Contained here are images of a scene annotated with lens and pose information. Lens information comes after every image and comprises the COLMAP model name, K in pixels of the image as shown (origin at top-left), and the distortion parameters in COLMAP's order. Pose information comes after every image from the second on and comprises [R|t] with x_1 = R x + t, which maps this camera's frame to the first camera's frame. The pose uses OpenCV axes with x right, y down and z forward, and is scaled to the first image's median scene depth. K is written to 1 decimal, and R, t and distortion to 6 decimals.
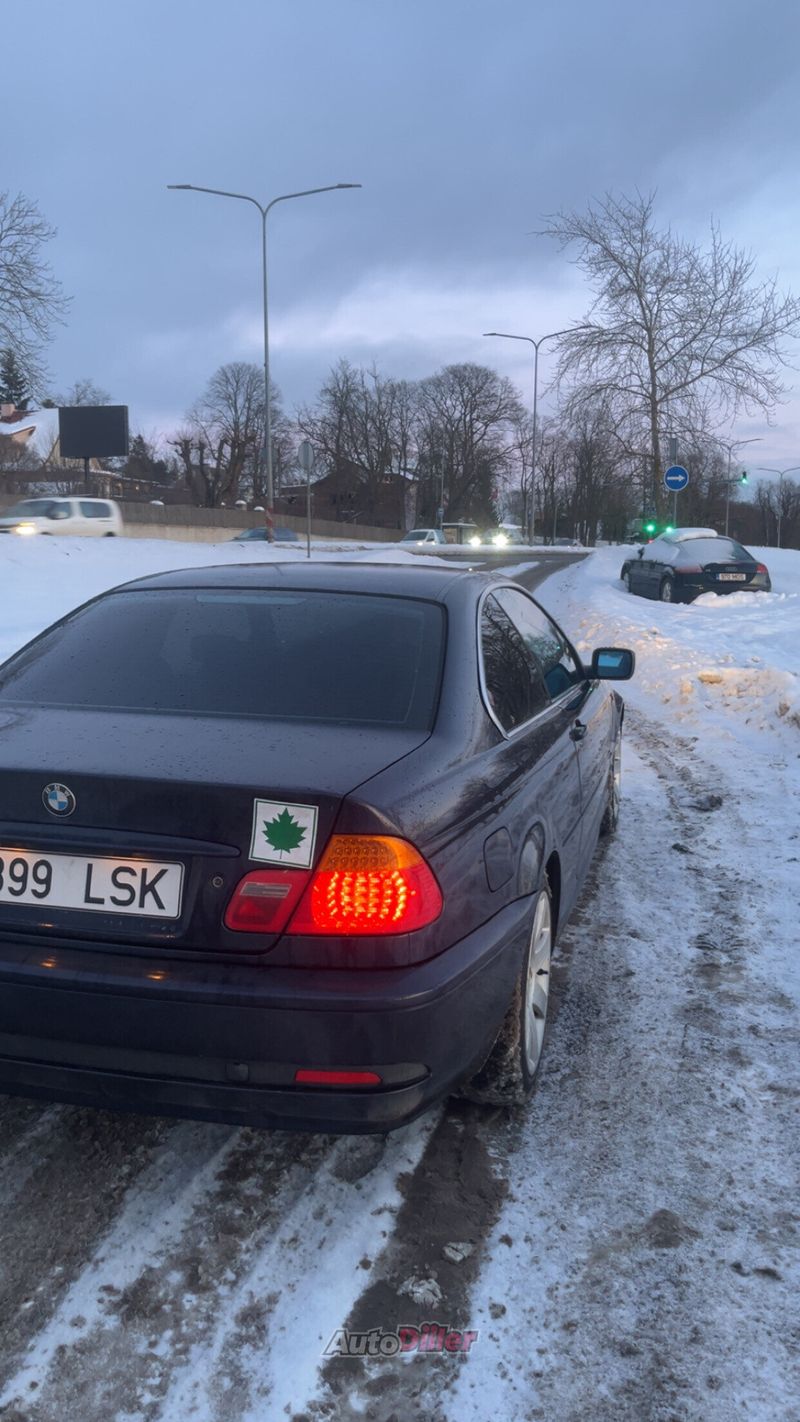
lens RADIAL K [[1105.1, 0, 404.0], [0, 1105.1, 710.7], [0, 0, 1]] dist [0.024498, -0.004311]
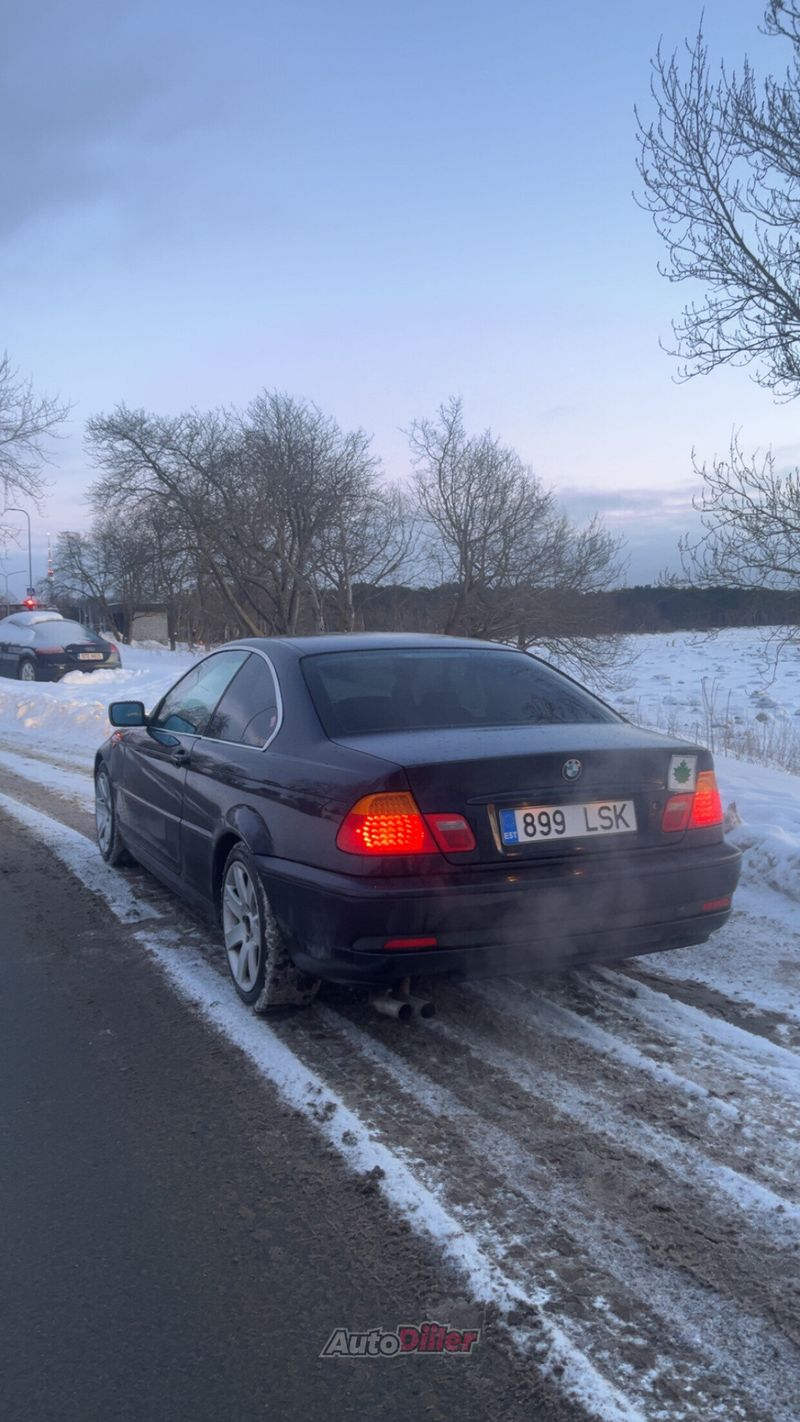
lens RADIAL K [[1105.1, 0, 394.3], [0, 1105.1, 711.6], [0, 0, 1]] dist [0.024498, -0.004311]
pose [[0.762621, -0.054839, 0.644516, -1.539107], [0.102857, 0.994003, -0.037130, 0.029318], [-0.638615, 0.094609, 0.763688, -0.075212]]
